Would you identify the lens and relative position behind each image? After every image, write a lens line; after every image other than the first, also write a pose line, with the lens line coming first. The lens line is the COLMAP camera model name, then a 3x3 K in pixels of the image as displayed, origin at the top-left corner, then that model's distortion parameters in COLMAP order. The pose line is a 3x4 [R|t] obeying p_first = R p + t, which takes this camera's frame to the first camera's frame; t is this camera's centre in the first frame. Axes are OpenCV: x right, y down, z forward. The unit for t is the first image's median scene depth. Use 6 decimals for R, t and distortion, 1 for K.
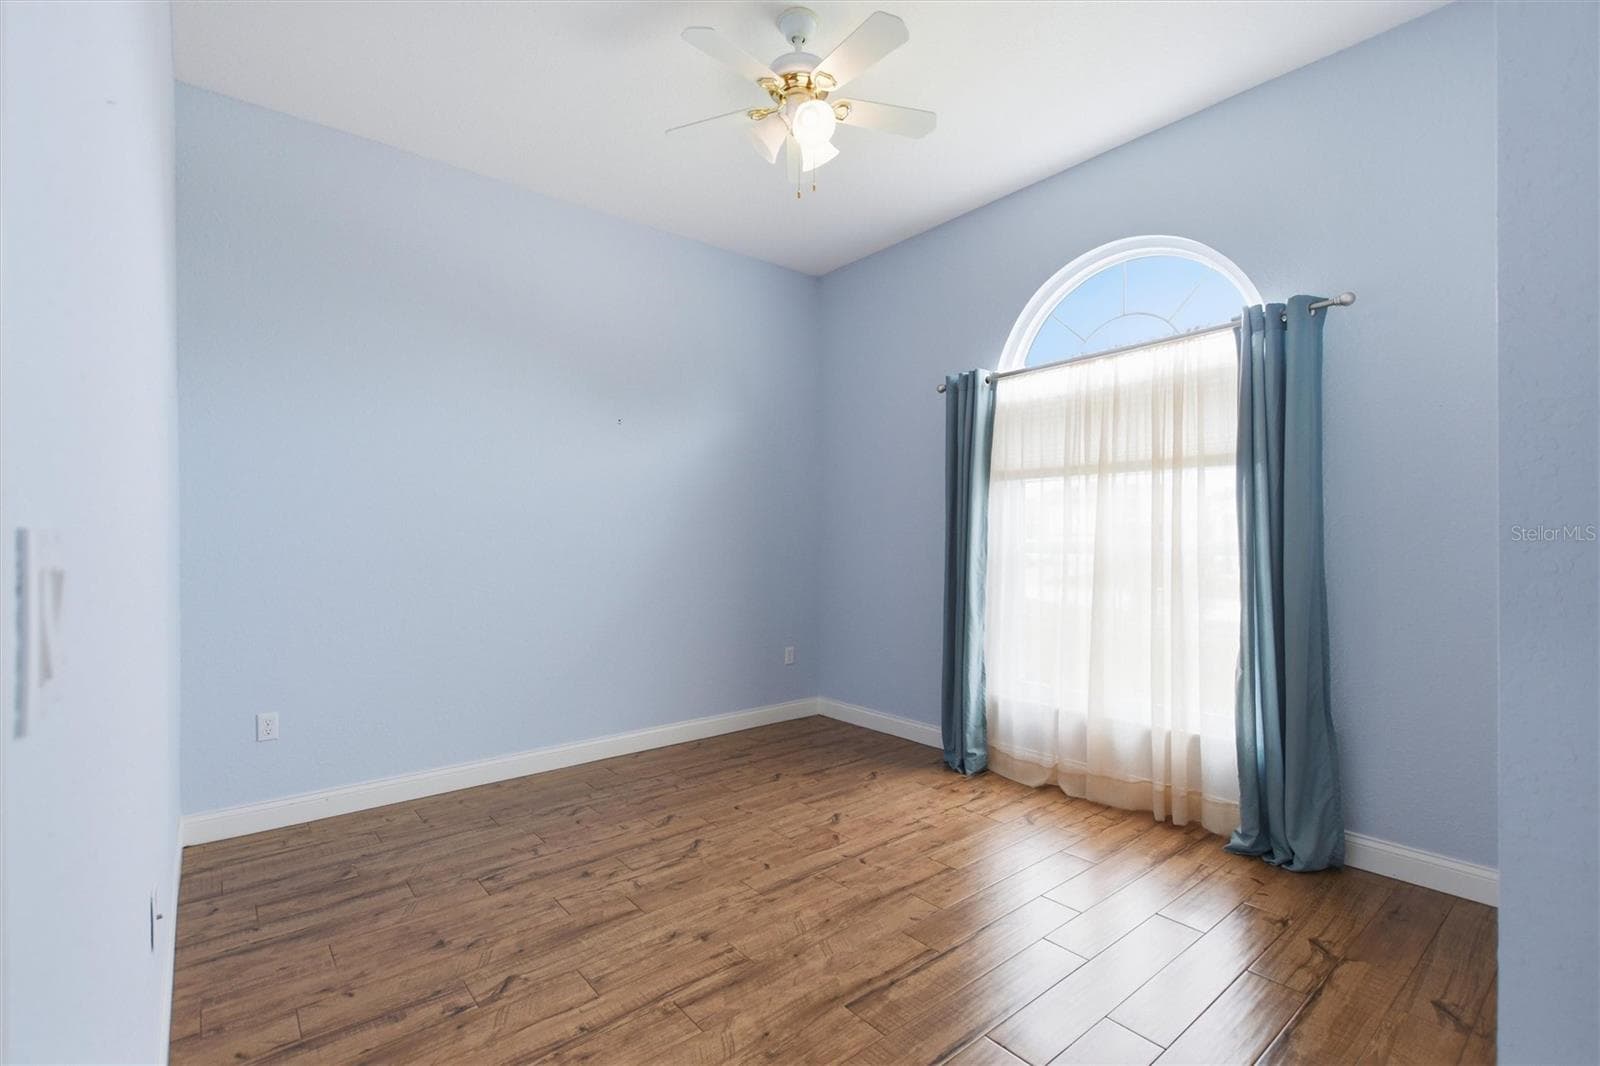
lens RADIAL K [[728.7, 0, 800.2], [0, 728.7, 537.3], [0, 0, 1]] dist [0.000087, 0.000012]
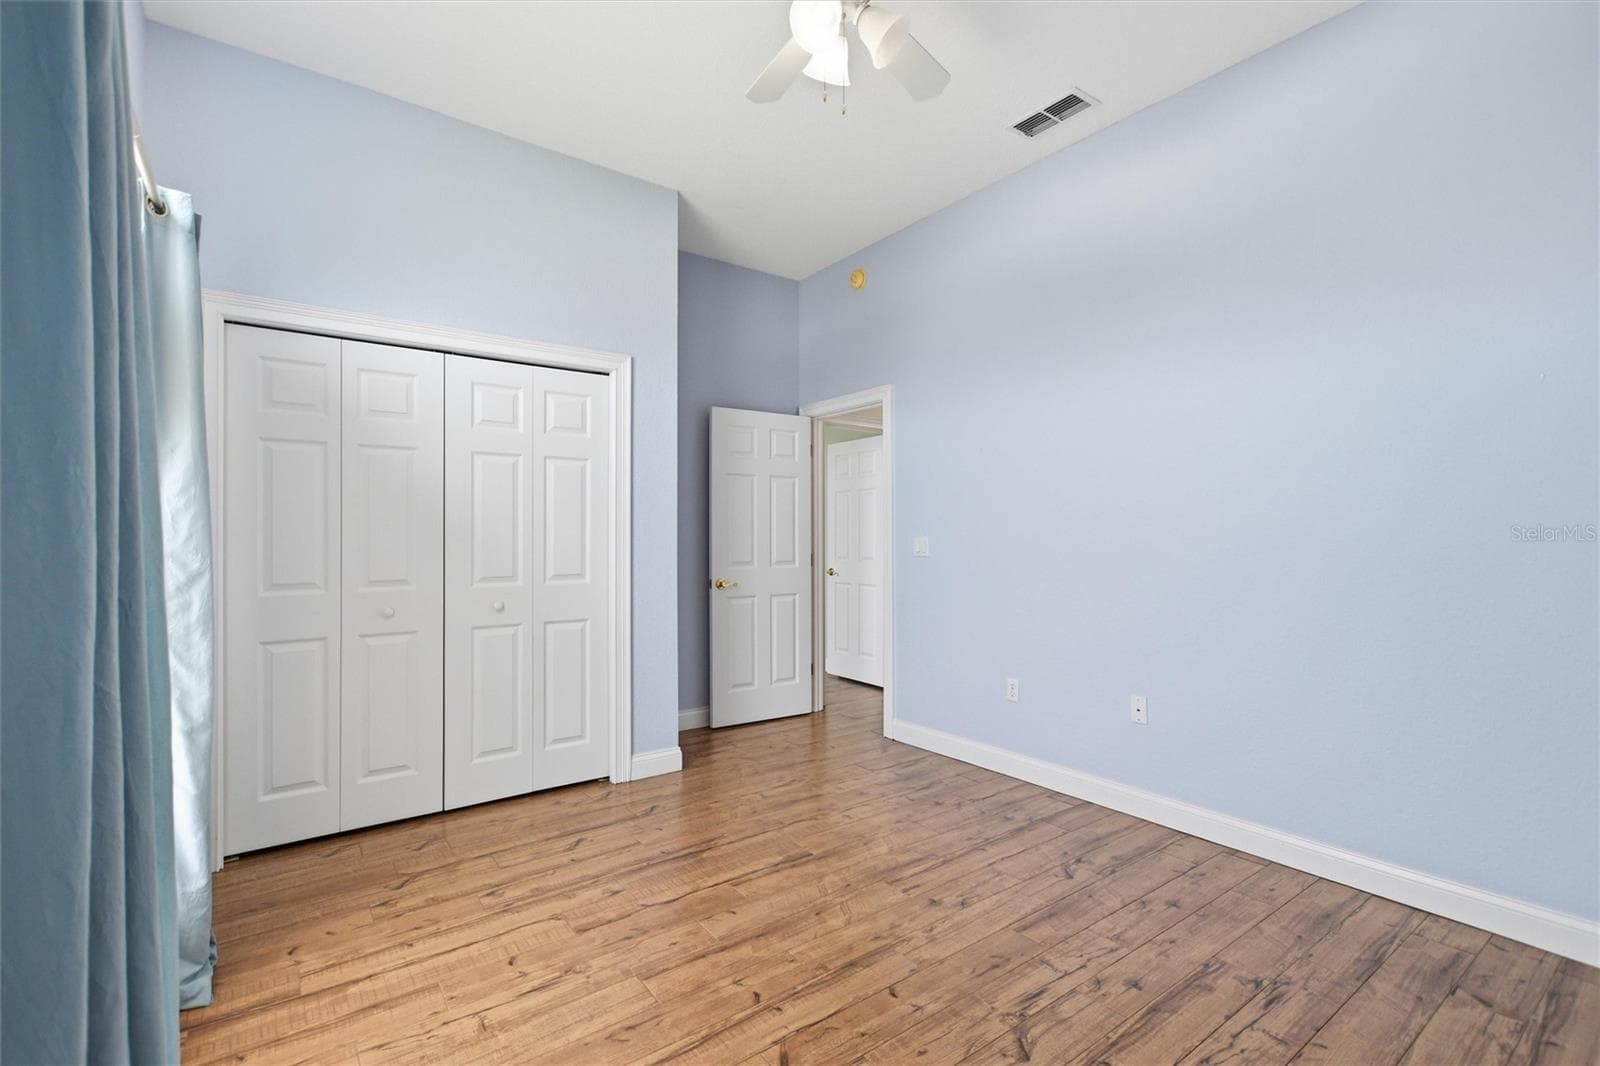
lens RADIAL K [[728.7, 0, 800.6], [0, 728.7, 539.3], [0, 0, 1]] dist [0.000087, 0.000012]
pose [[-0.998516, 0.003657, 0.054334, 0.004684], [0.003520, 0.999990, -0.002610, 0.009087], [-0.054343, -0.002415, -0.998519, 1.975721]]
